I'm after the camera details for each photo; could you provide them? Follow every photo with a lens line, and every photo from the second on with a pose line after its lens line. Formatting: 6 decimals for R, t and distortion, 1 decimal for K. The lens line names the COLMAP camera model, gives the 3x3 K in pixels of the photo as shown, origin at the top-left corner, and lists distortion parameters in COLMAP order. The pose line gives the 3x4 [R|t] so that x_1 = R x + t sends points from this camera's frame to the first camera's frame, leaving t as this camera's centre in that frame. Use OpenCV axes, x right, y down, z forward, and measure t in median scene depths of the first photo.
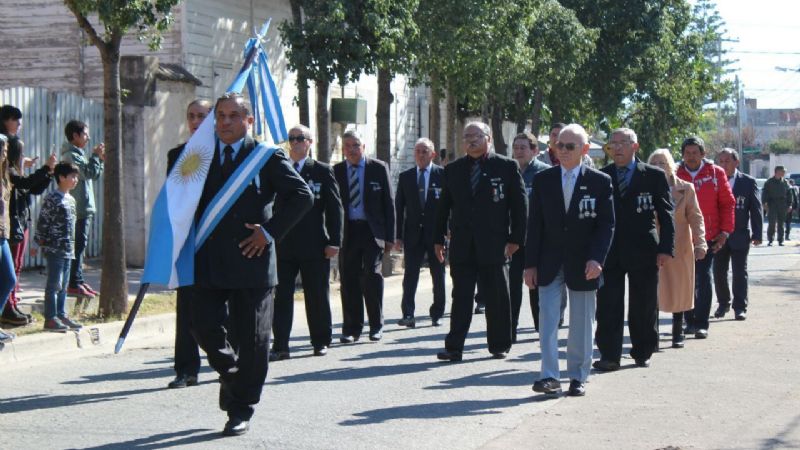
lens RADIAL K [[1905.0, 0, 403.1], [0, 1905.0, 219.2], [0, 0, 1]] dist [0.047044, 0.000000]
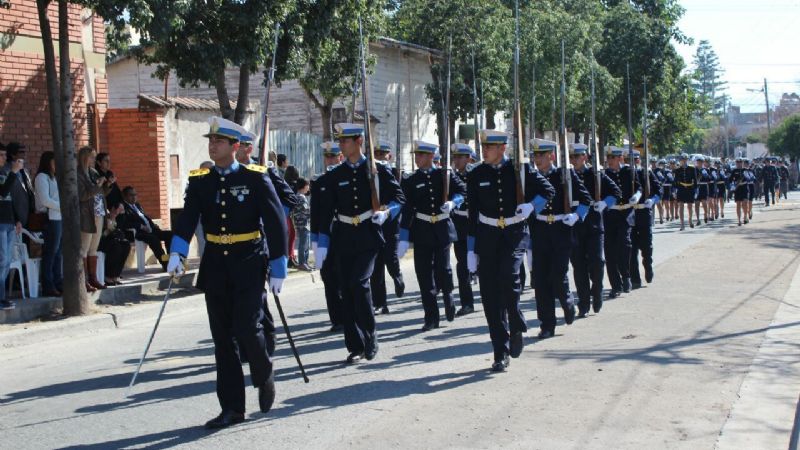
lens RADIAL K [[1258.0, 0, 407.9], [0, 1258.0, 213.2], [0, 0, 1]] dist [-0.021056, 0.000000]
pose [[0.995769, -0.022499, -0.089095, 0.014853], [0.024597, 0.999444, 0.022520, -0.014128], [0.088539, -0.024617, 0.995768, -0.098648]]
